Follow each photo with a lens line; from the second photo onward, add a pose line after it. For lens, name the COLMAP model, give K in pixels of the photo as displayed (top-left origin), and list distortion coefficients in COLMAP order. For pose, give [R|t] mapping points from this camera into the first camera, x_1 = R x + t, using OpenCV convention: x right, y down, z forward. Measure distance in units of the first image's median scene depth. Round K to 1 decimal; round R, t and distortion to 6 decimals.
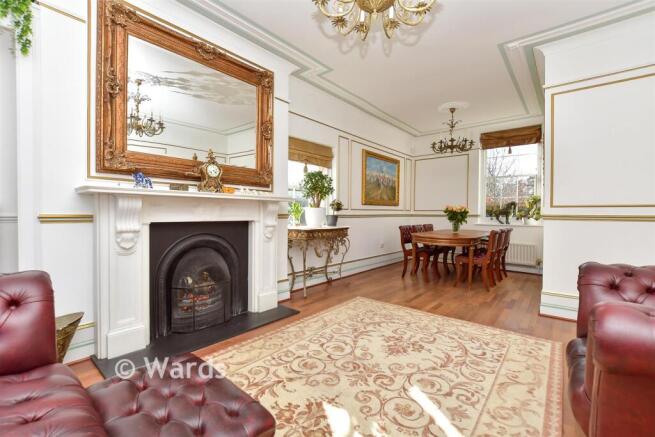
lens RADIAL K [[290.5, 0, 329.8], [0, 290.5, 214.6], [0, 0, 1]] dist [-0.005363, -0.000712]
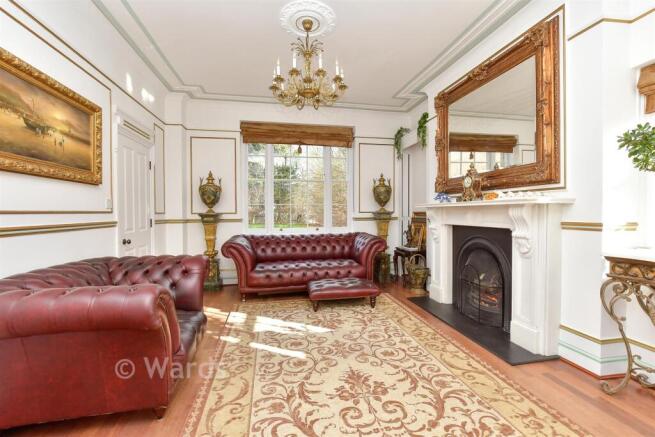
lens RADIAL K [[290.5, 0, 328.3], [0, 290.5, 218.1], [0, 0, 1]] dist [-0.005363, -0.000712]
pose [[-0.637740, 0.008100, -0.770209, 0.929316], [-0.005062, 0.999879, 0.014707, -0.026026], [0.770235, 0.013278, -0.637622, 1.459154]]
